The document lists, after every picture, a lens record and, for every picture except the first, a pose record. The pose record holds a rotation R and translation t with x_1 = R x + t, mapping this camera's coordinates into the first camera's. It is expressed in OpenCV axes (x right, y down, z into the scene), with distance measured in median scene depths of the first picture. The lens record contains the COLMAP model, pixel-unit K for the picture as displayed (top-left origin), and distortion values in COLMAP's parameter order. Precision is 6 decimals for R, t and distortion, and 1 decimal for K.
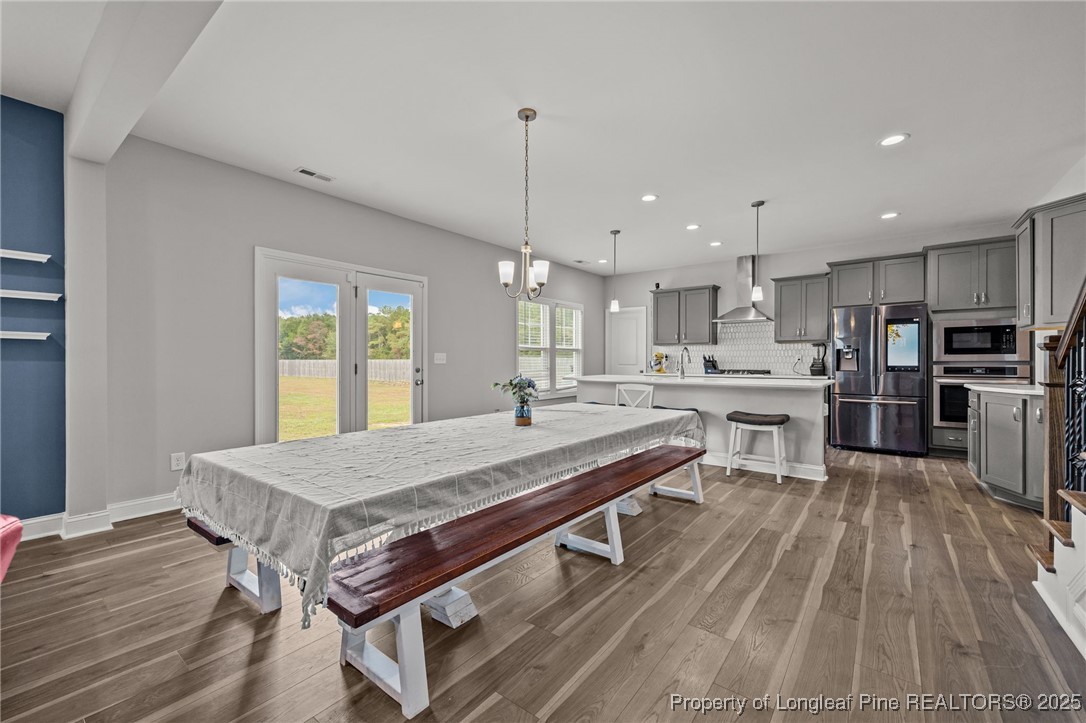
lens RADIAL K [[437.8, 0, 543.0], [0, 437.8, 361.5], [0, 0, 1]] dist [0.000286, 0.000043]
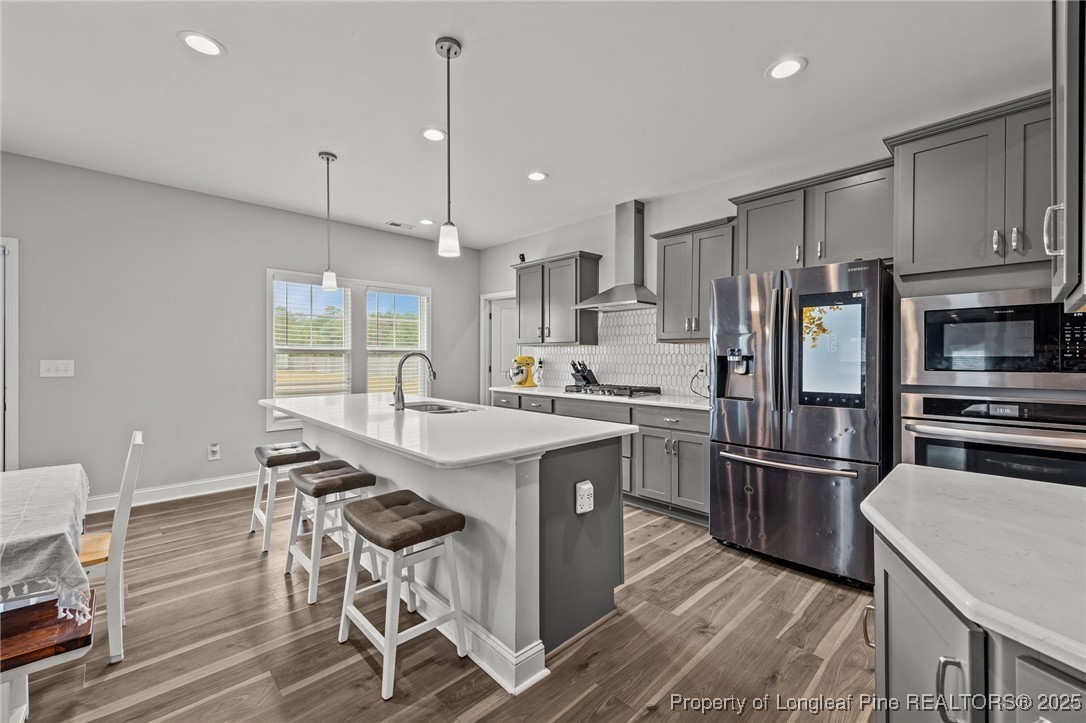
lens RADIAL K [[445.3, 0, 546.9], [0, 445.3, 356.3], [0, 0, 1]] dist [0.008556, -0.000117]
pose [[0.990593, 0.003127, -0.136808, 0.496858], [-0.003656, 0.999987, -0.003618, -0.023075], [0.136795, 0.004084, 0.990591, 0.408364]]
